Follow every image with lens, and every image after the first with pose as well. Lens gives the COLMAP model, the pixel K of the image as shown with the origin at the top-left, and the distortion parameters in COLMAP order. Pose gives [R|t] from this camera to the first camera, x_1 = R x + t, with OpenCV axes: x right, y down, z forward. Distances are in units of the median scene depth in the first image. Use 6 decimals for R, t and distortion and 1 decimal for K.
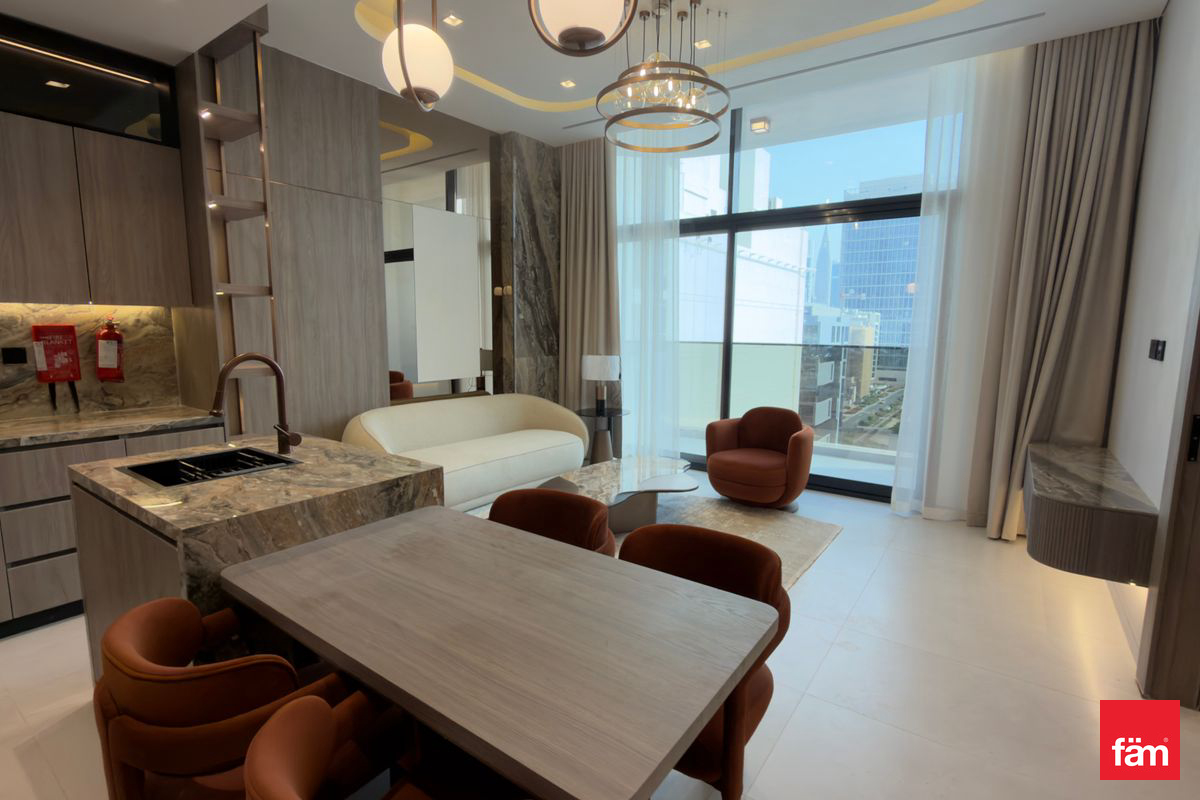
lens RADIAL K [[565.8, 0, 598.8], [0, 565.8, 401.1], [0, 0, 1]] dist [0.000002, -0.000572]
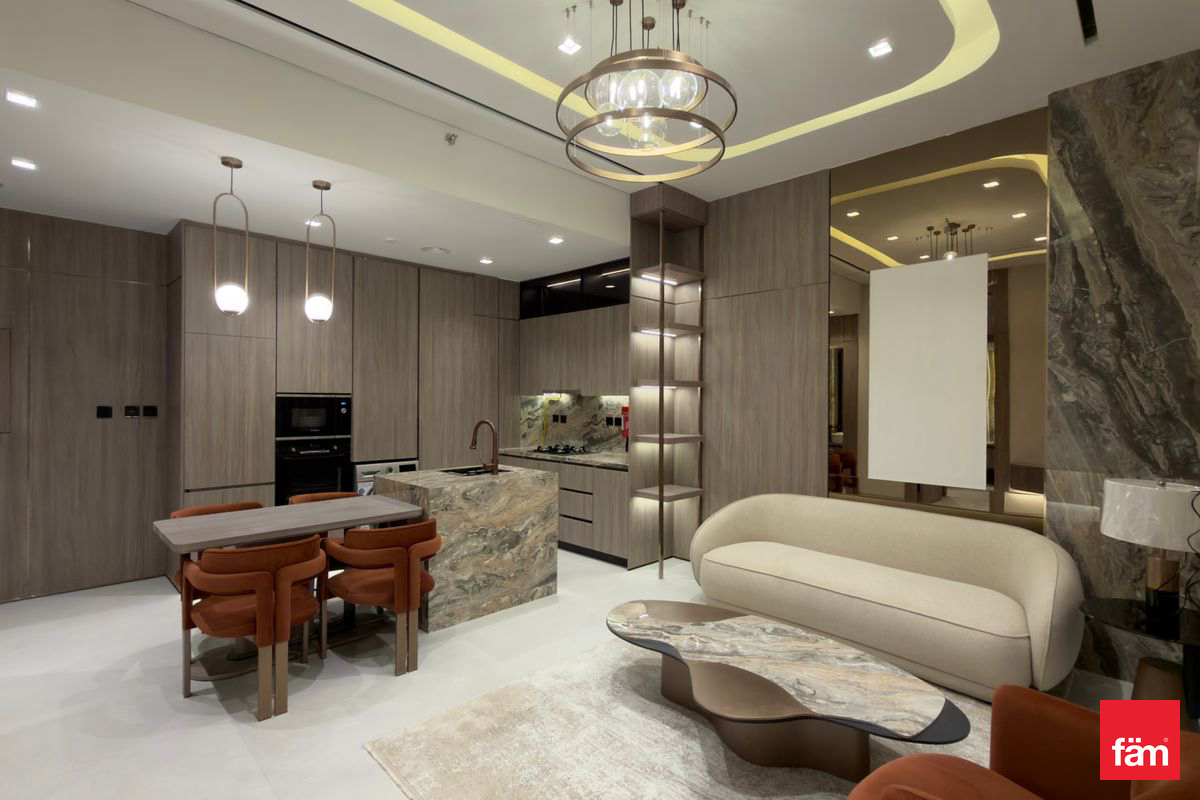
lens RADIAL K [[565.8, 0, 599.9], [0, 565.8, 401.8], [0, 0, 1]] dist [0.000002, -0.000572]
pose [[-0.154764, -0.006538, -0.987930, 0.512329], [-0.142367, 0.989689, 0.015753, -0.092887], [0.977640, 0.143086, -0.154099, 0.666318]]
